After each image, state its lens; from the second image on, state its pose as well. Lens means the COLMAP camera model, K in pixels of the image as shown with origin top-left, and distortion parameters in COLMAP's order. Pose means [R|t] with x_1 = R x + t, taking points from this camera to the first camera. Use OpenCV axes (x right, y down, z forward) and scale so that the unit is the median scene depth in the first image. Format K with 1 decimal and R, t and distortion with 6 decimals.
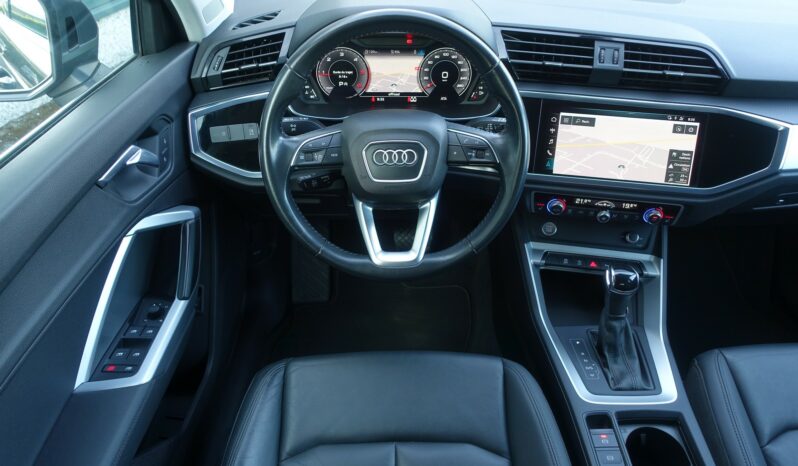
lens RADIAL K [[544.6, 0, 399.0], [0, 544.6, 233.0], [0, 0, 1]] dist [-0.006544, 0.003557]
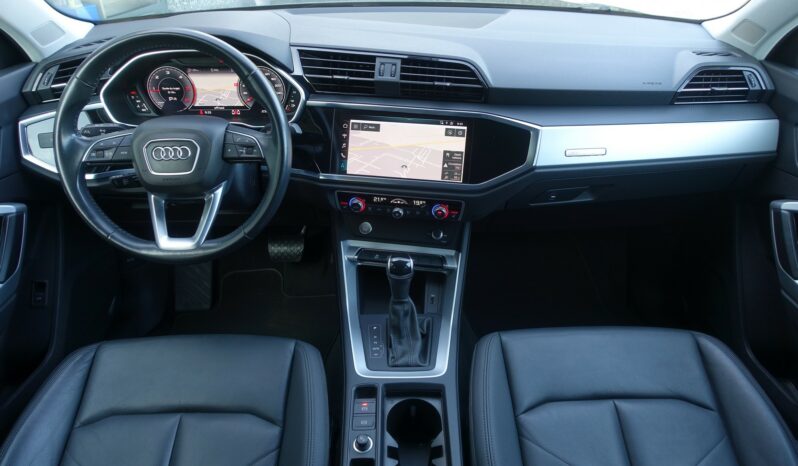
lens RADIAL K [[544.6, 0, 399.0], [0, 544.6, 233.0], [0, 0, 1]] dist [-0.006544, 0.003557]
pose [[0.999963, -0.005557, -0.006594, 0.408076], [0.005027, 0.996954, -0.077829, 0.102604], [0.007006, 0.077793, 0.996945, -0.109324]]
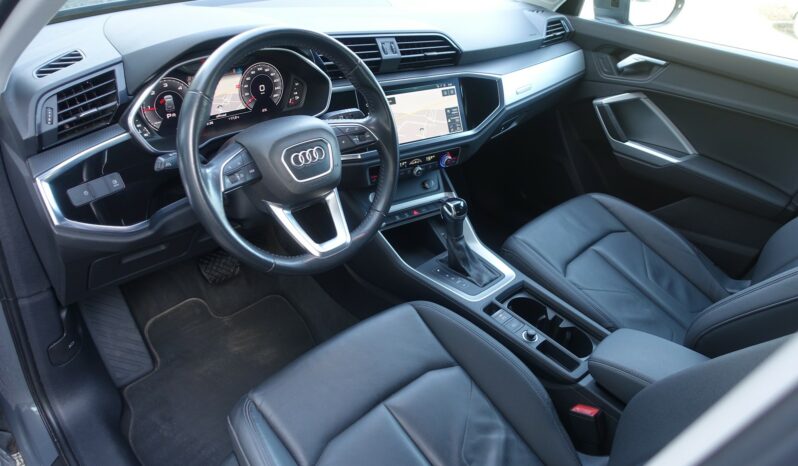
lens RADIAL K [[544.6, 0, 399.0], [0, 544.6, 233.0], [0, 0, 1]] dist [-0.006544, 0.003557]
pose [[0.727052, -0.331833, 0.601068, -0.499687], [0.356773, 0.930569, 0.082188, -0.017507], [-0.586607, 0.154689, 0.794961, 0.035285]]
